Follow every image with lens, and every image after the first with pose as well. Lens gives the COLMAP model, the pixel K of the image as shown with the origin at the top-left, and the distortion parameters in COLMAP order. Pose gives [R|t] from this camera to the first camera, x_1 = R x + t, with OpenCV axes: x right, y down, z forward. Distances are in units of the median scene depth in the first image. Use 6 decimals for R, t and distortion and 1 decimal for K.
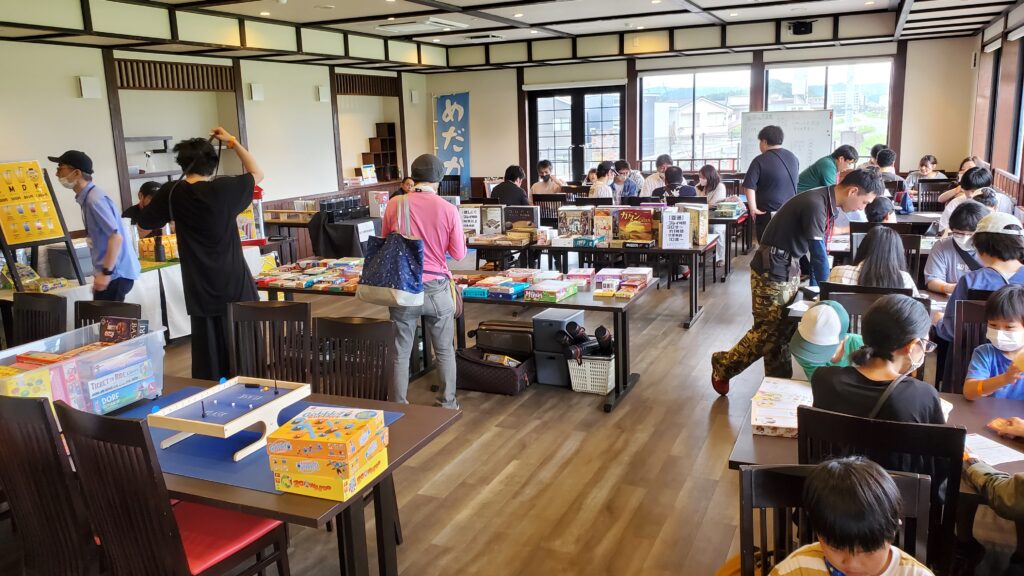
lens RADIAL K [[777.3, 0, 514.6], [0, 777.3, 286.9], [0, 0, 1]] dist [-0.014520, 0.012552]
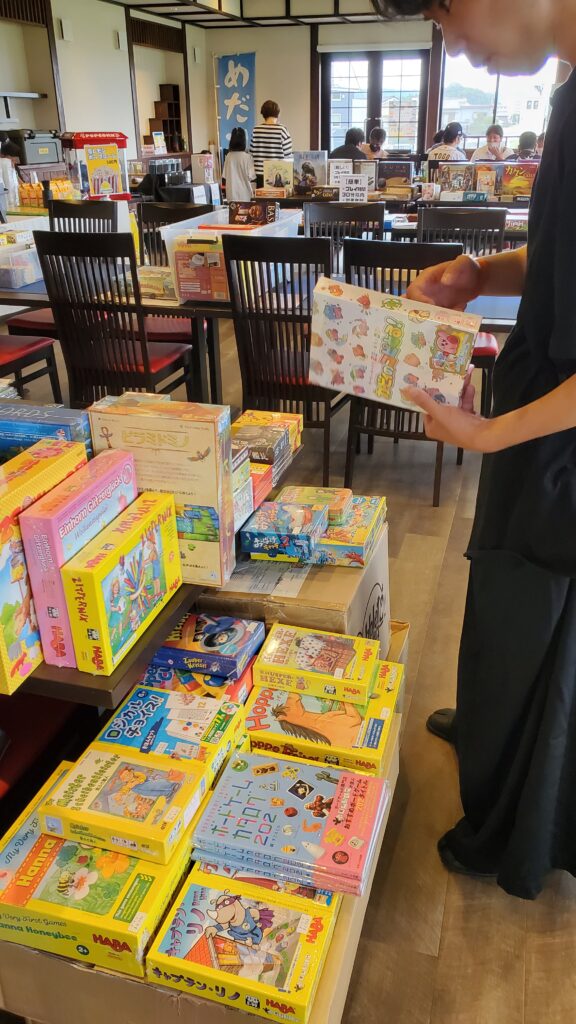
lens RADIAL K [[777.3, 0, 292.7], [0, 777.3, 517.2], [0, 0, 1]] dist [-0.014520, 0.012552]
pose [[0.990679, -0.032872, 0.132190, -0.187281], [-0.002399, 0.966084, 0.258217, 0.055923], [-0.136194, -0.256128, 0.957000, -0.038242]]
